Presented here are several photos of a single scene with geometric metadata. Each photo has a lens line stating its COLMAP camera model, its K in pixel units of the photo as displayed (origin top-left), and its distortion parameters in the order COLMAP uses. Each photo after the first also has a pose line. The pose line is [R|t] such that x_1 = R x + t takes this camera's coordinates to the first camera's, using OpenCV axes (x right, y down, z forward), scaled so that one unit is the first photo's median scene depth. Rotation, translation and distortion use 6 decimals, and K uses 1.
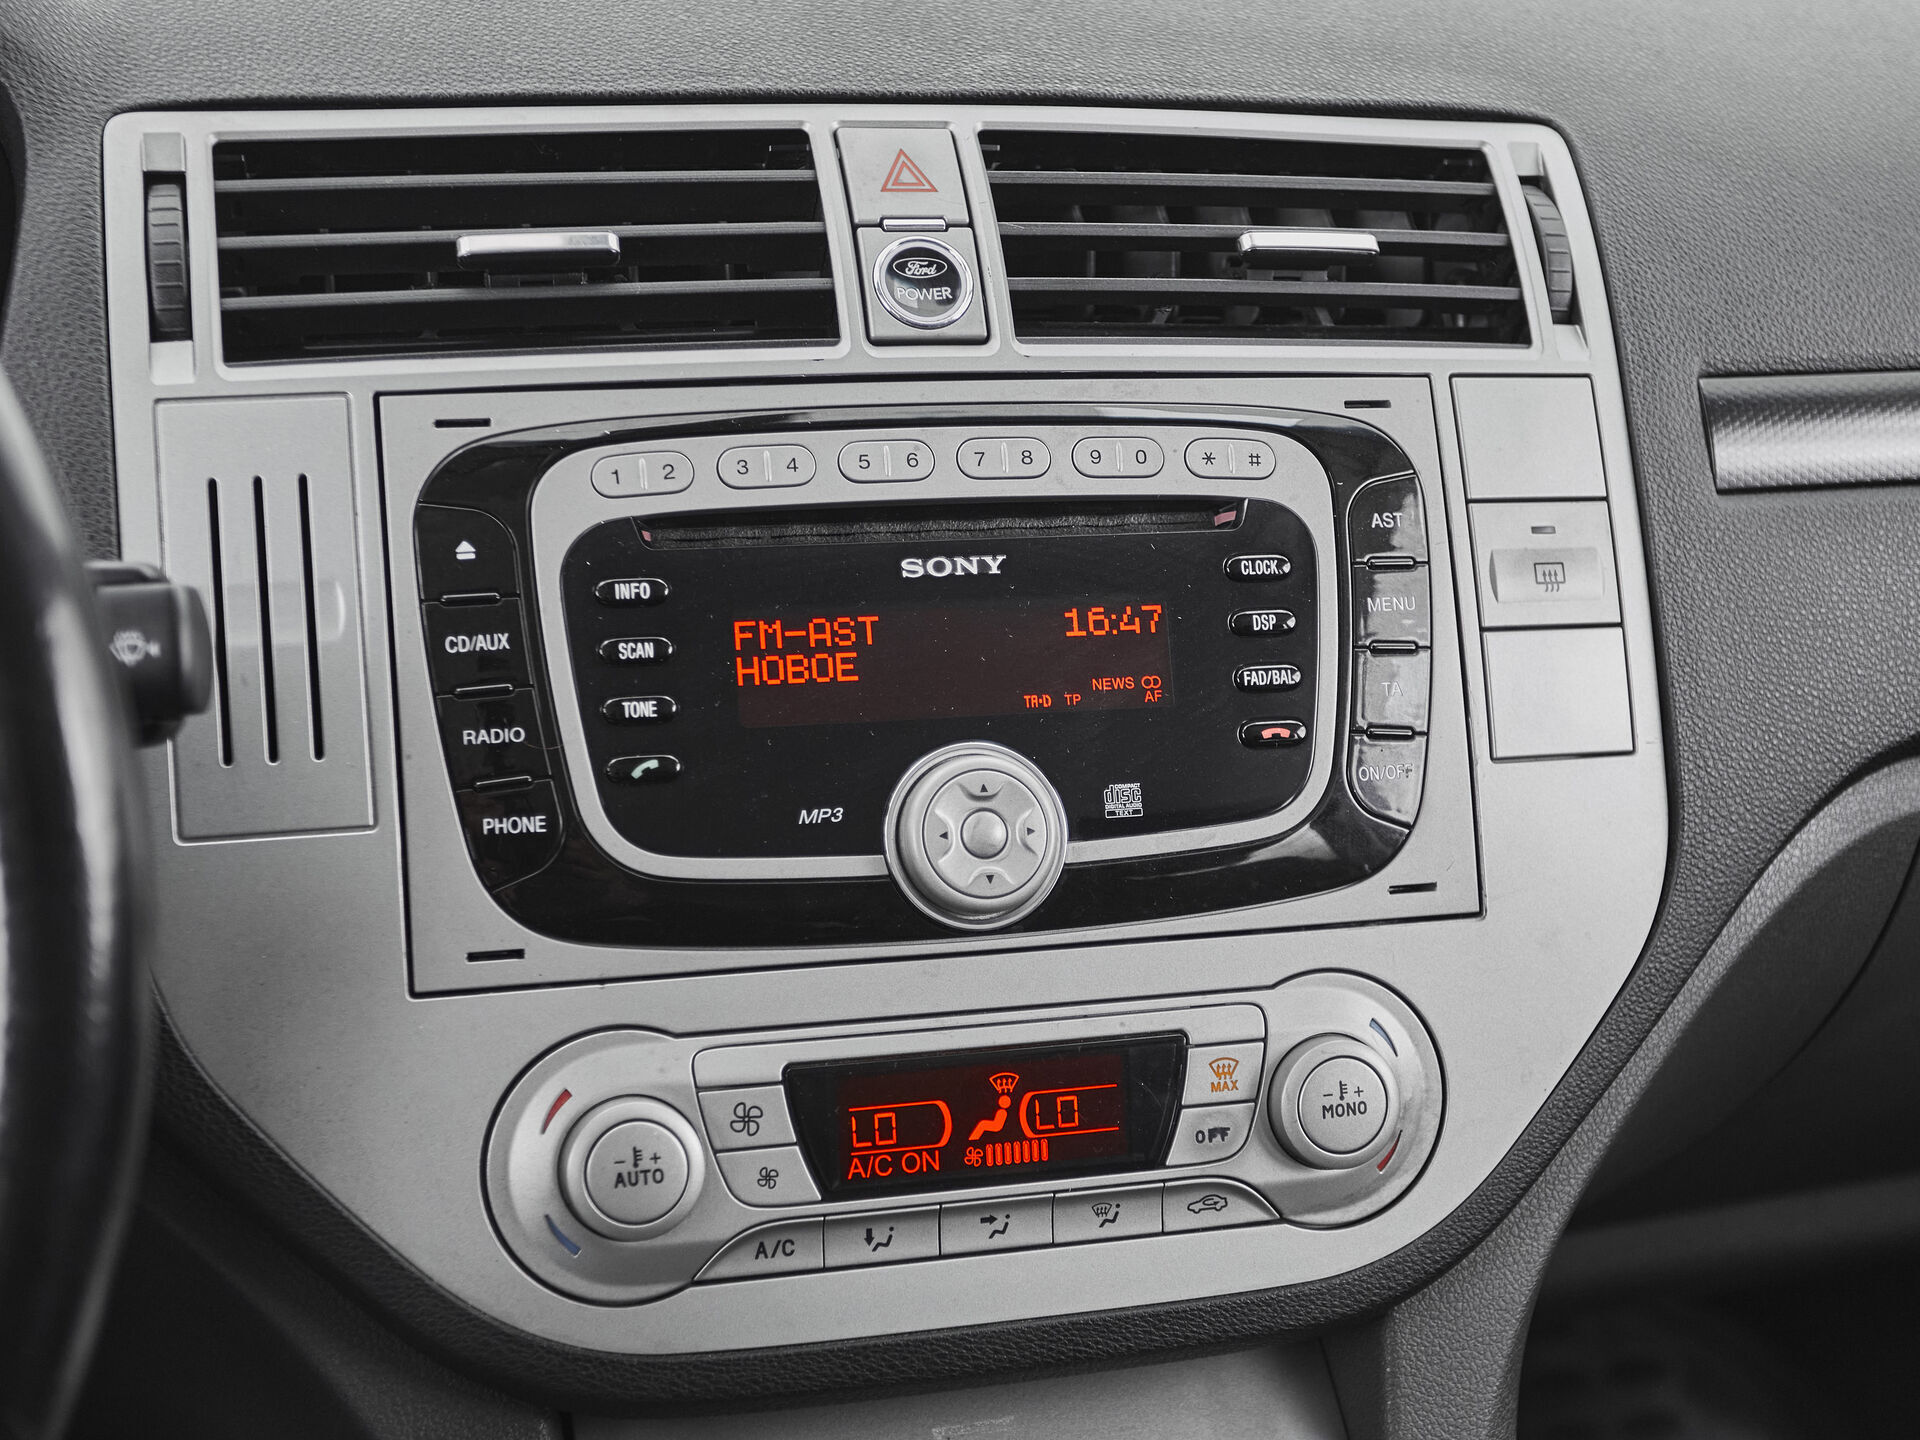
lens RADIAL K [[2651.1, 0, 949.7], [0, 2651.1, 723.9], [0, 0, 1]] dist [0.031879, 0.000000]
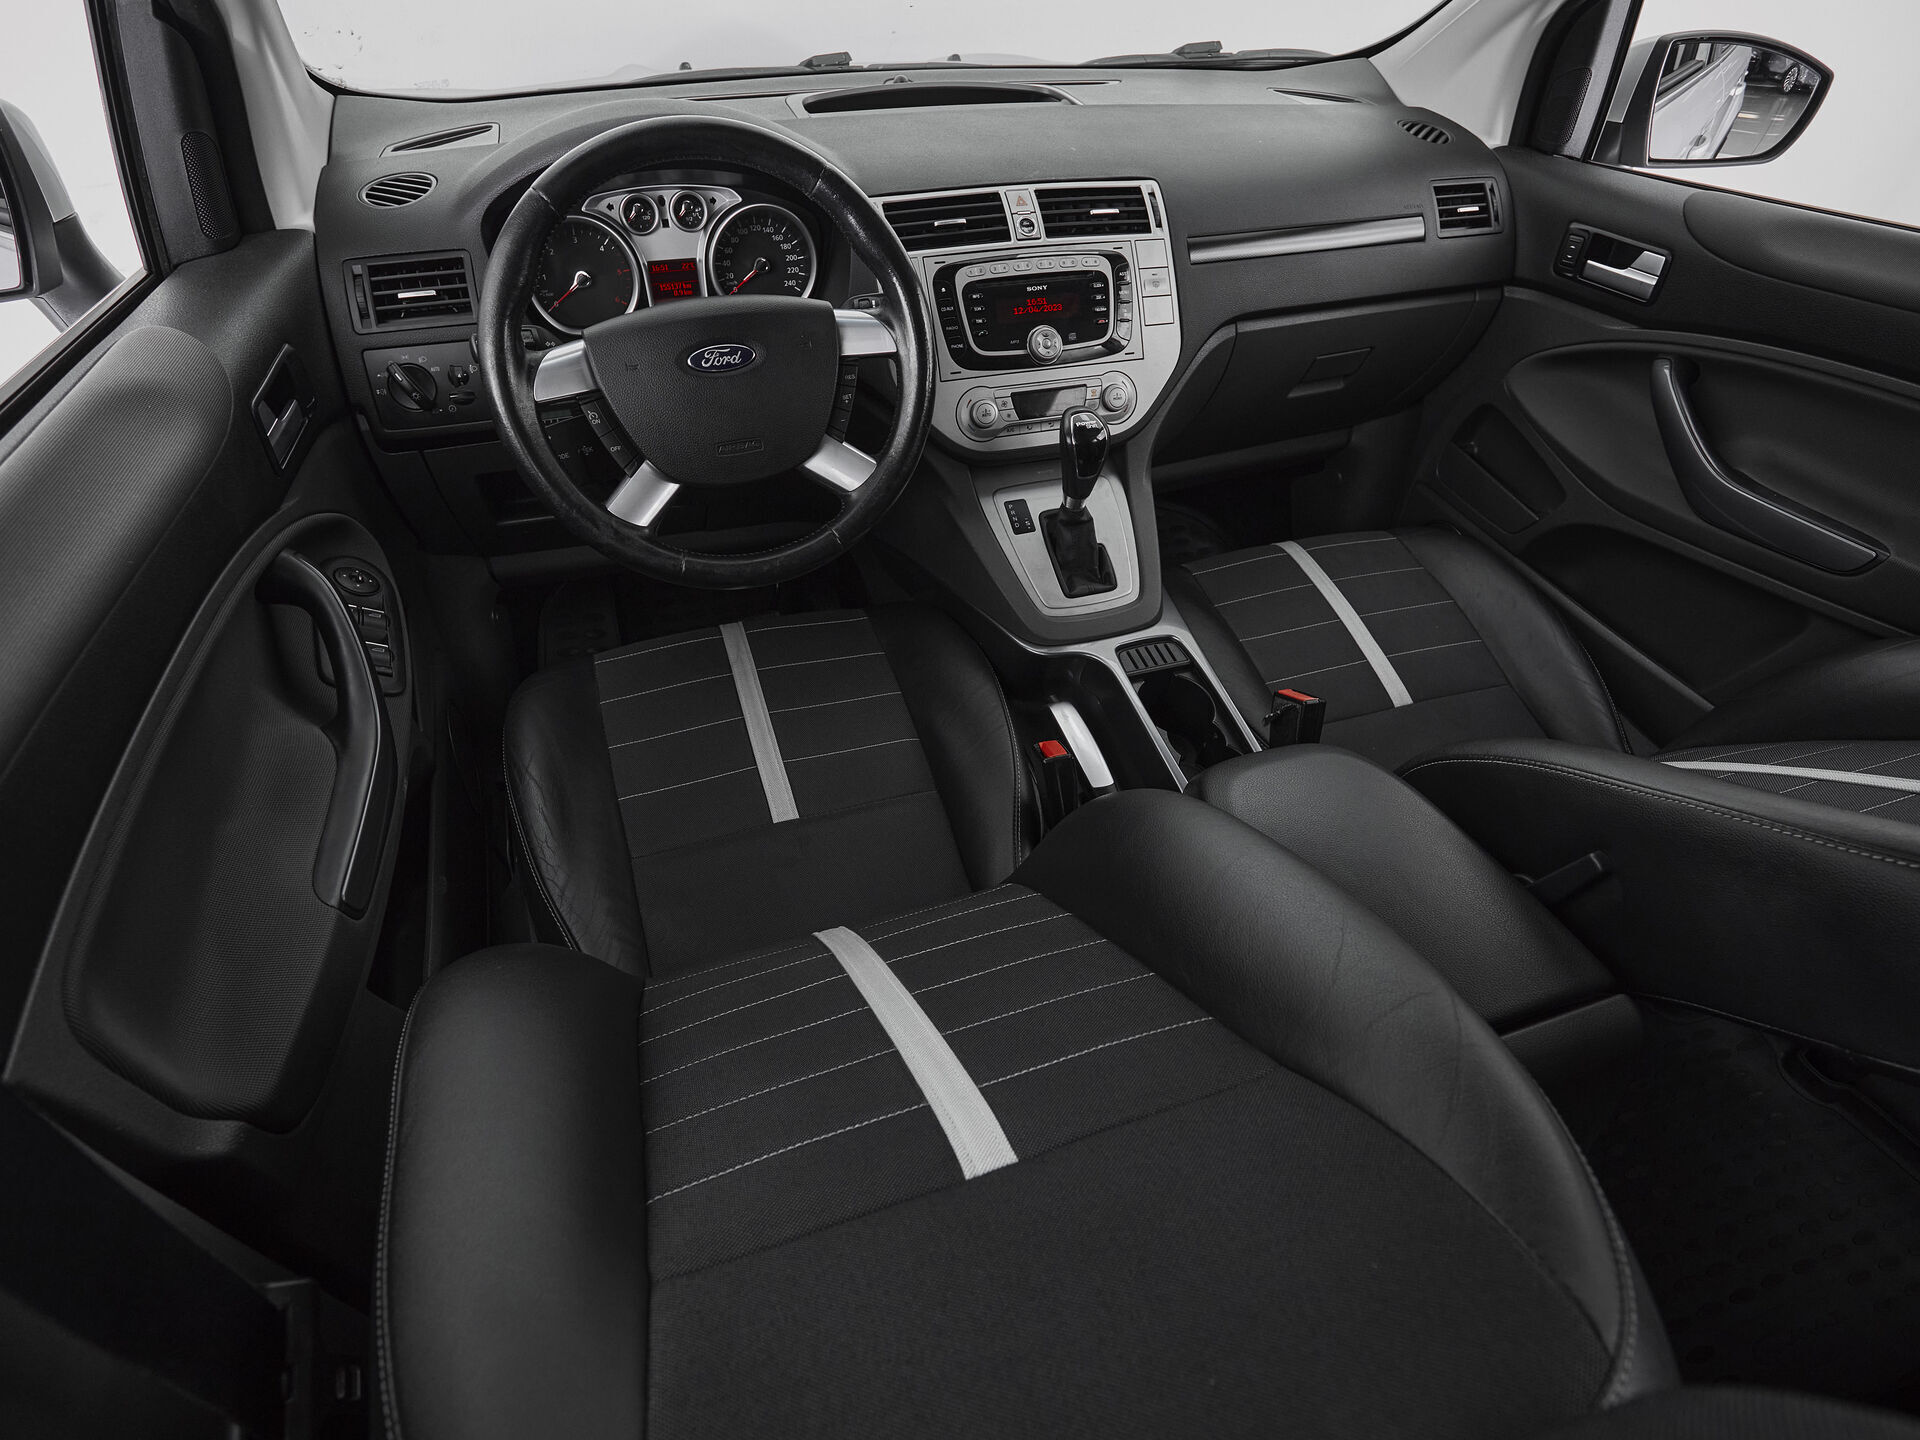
lens RADIAL K [[1045.7, 0, 957.6], [0, 1045.7, 716.9], [0, 0, 1]] dist [0.003290, -0.006052]
pose [[0.996540, -0.076743, 0.031926, -0.271426], [0.065107, 0.959482, 0.274145, 0.164009], [-0.051672, -0.271117, 0.961158, -1.088779]]
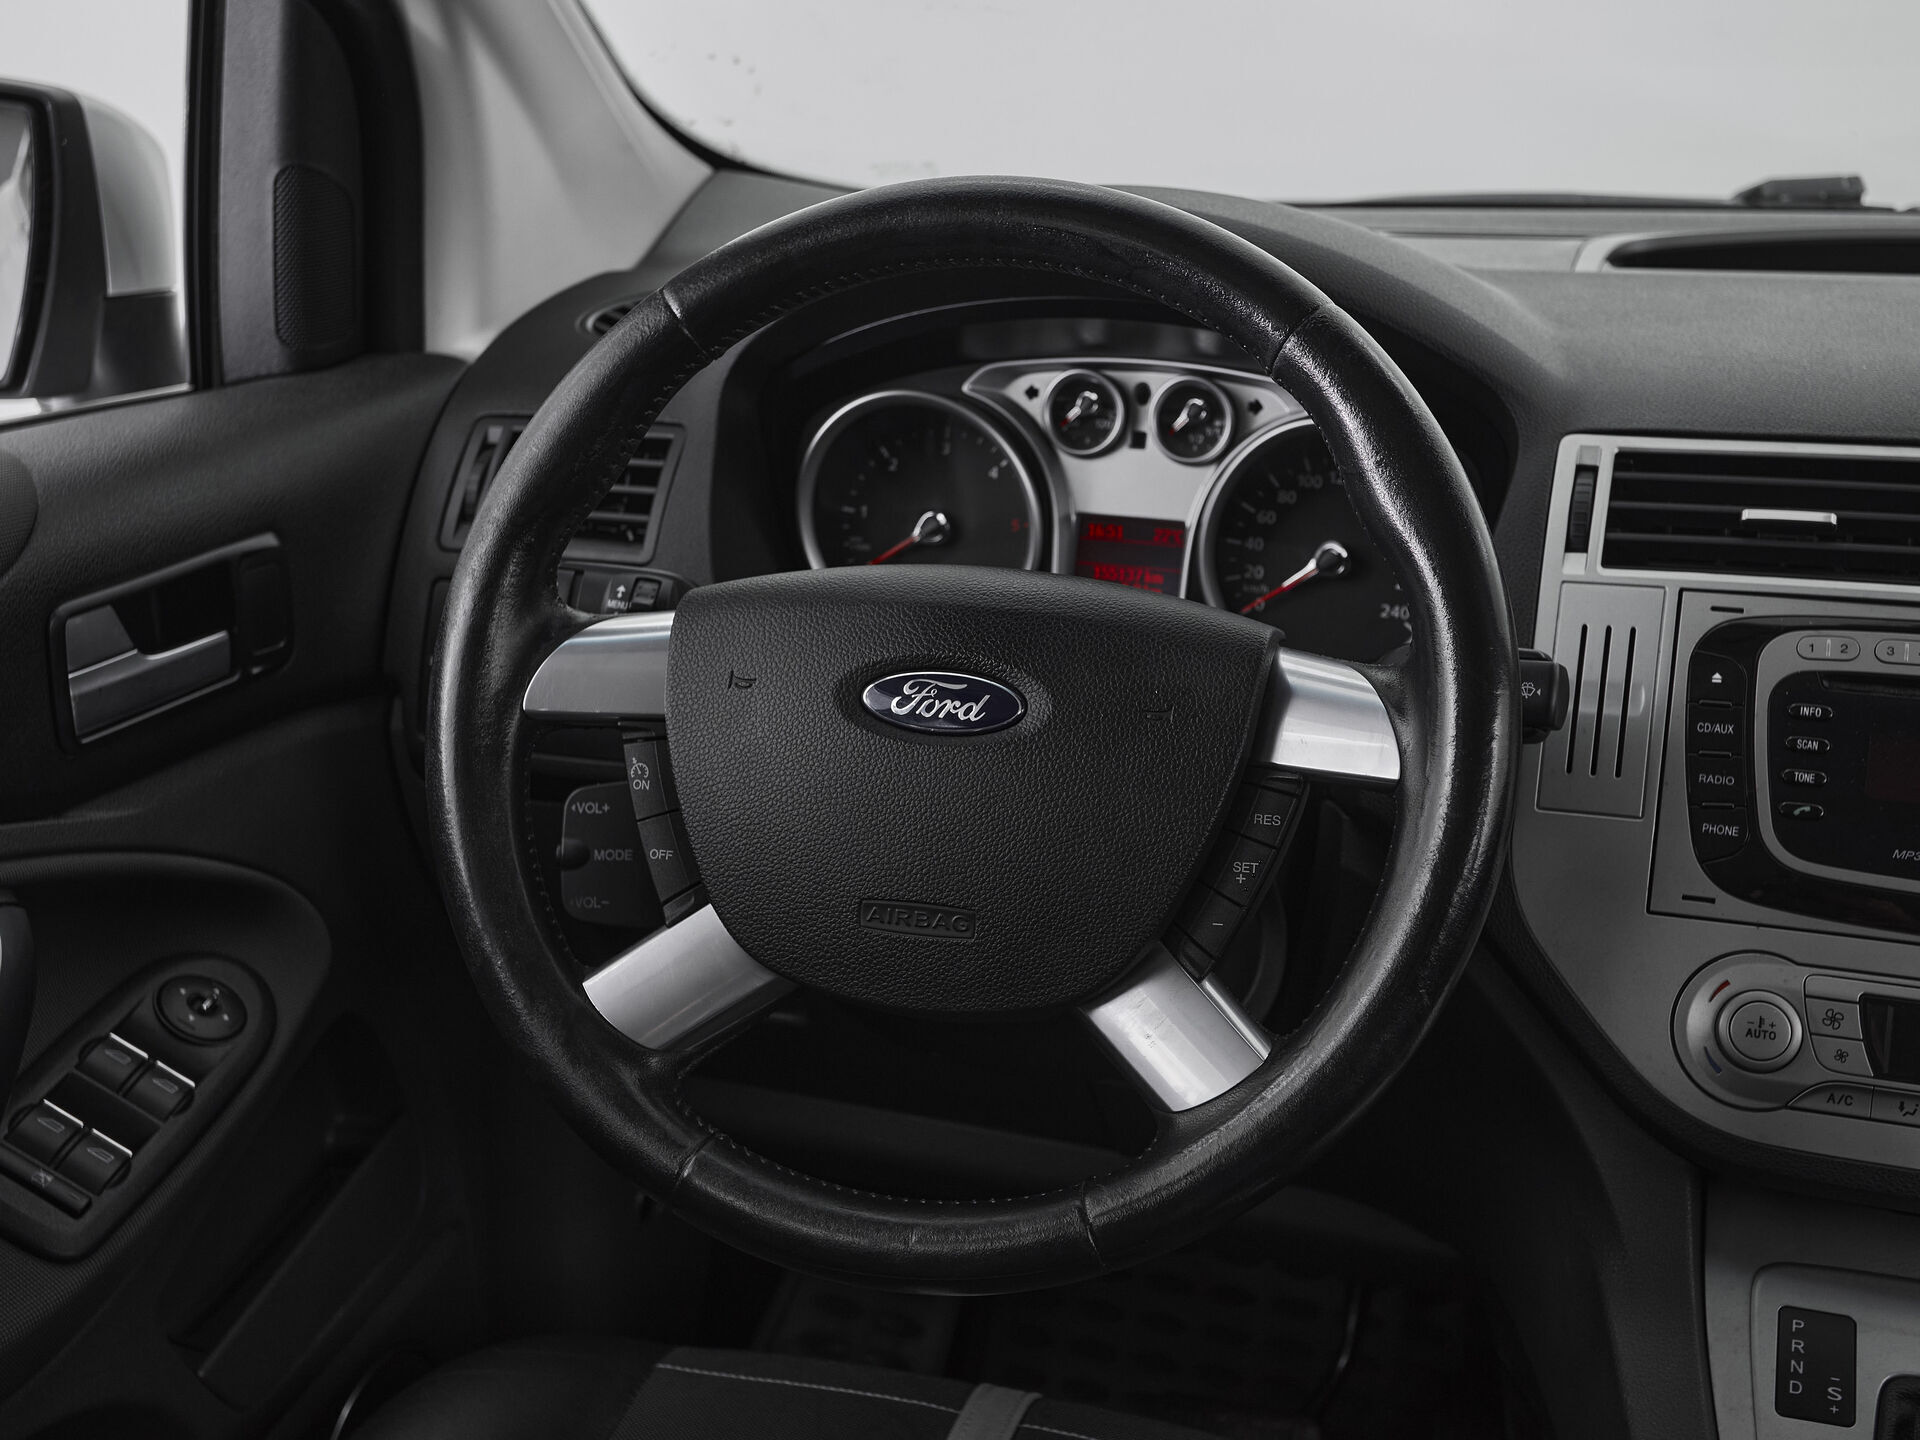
lens RADIAL K [[2348.8, 0, 948.2], [0, 2348.8, 708.0], [0, 0, 1]] dist [0.035700, 0.000000]
pose [[0.844139, 0.115091, -0.523625, 0.211753], [-0.178203, 0.981387, -0.071577, 0.157850], [0.505641, 0.153732, 0.848937, -0.605193]]
